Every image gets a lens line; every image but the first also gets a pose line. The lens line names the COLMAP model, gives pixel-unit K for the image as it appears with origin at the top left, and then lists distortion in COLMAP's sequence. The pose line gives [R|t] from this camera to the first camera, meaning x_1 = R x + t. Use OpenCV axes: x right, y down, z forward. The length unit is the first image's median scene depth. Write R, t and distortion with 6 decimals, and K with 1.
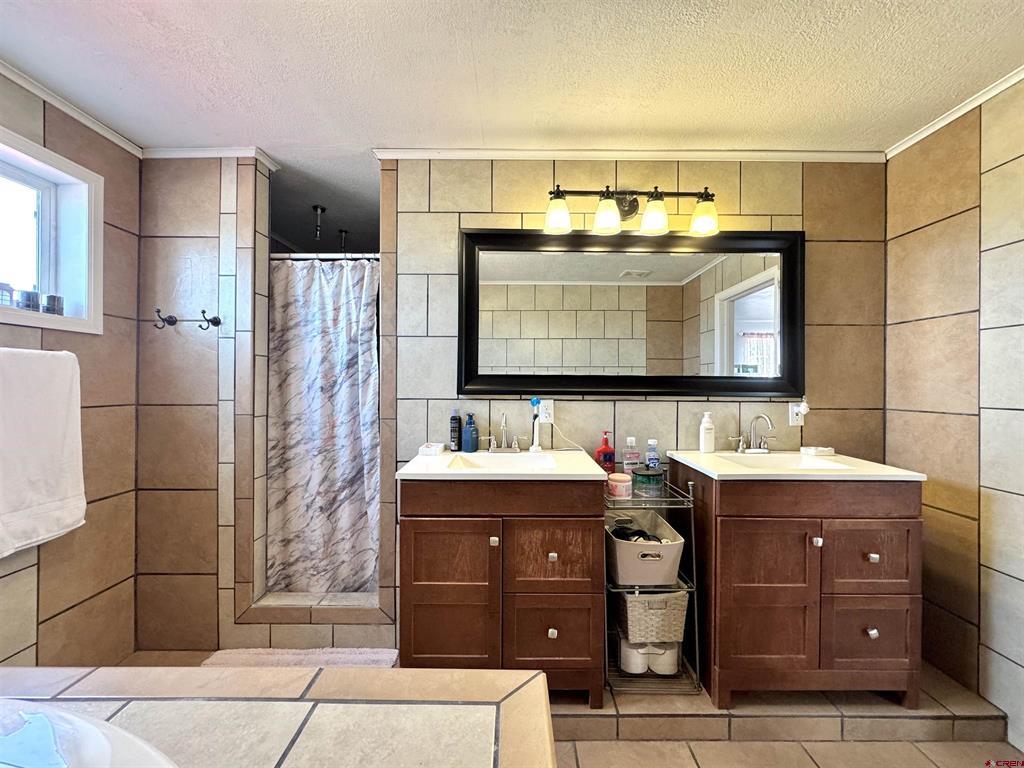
lens RADIAL K [[406.0, 0, 512.0], [0, 406.0, 384.0], [0, 0, 1]] dist [-0.001922, -0.000264]
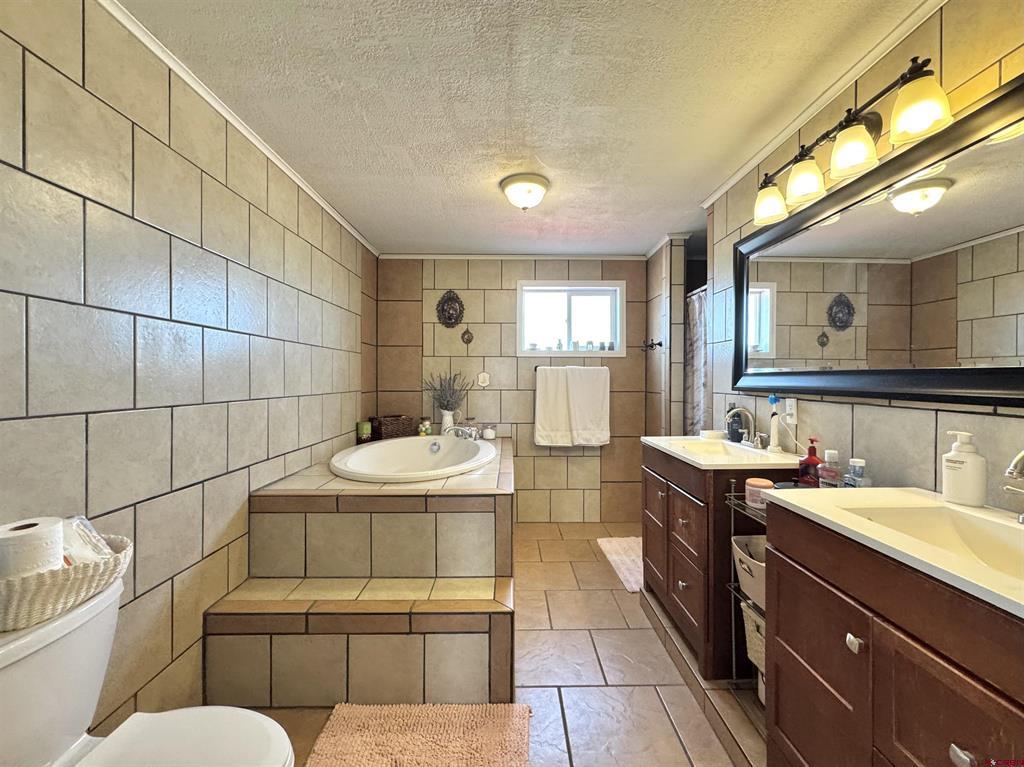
lens RADIAL K [[421.4, 0, 512.0], [0, 421.4, 383.5], [0, 0, 1]] dist [-0.000780, 0.000031]
pose [[0.009225, 0.006956, -0.999933, 1.037363], [-0.001700, 0.999974, 0.006940, -0.000566], [0.999956, 0.001636, 0.009236, 0.365952]]
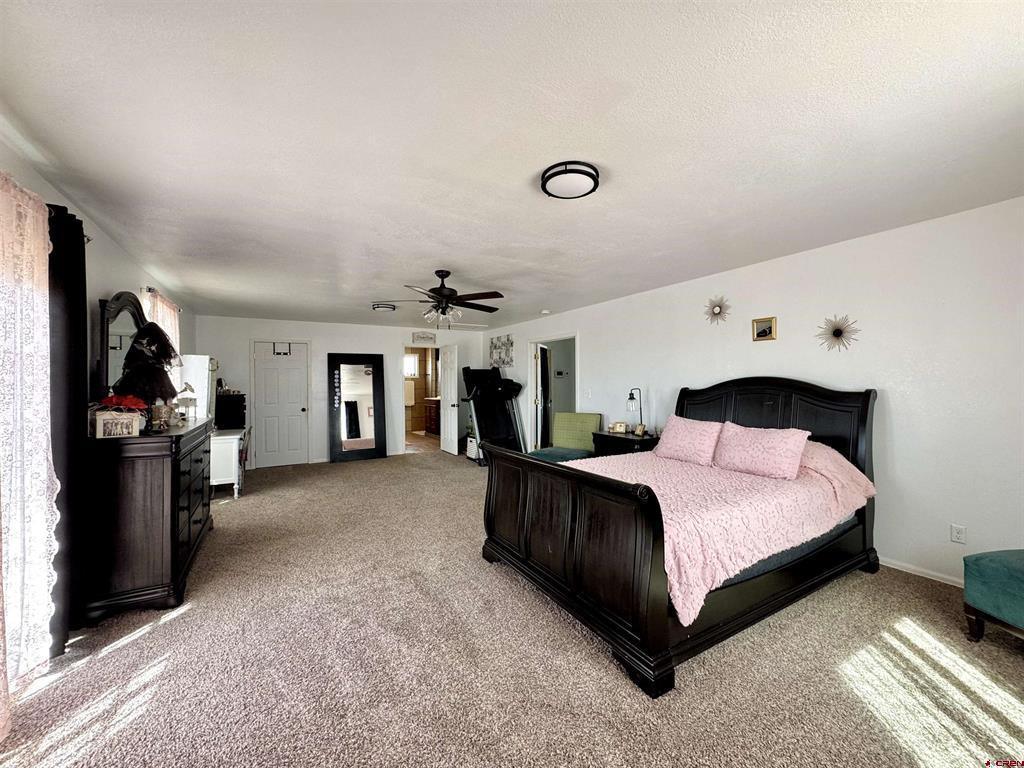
lens RADIAL K [[406.0, 0, 512.0], [0, 406.0, 384.0], [0, 0, 1]] dist [-0.001922, -0.000264]
pose [[0.499914, -0.008128, -0.866037, 5.146334], [0.007677, 0.999958, -0.004953, 0.022267], [0.866041, -0.004173, 0.499956, -0.952604]]
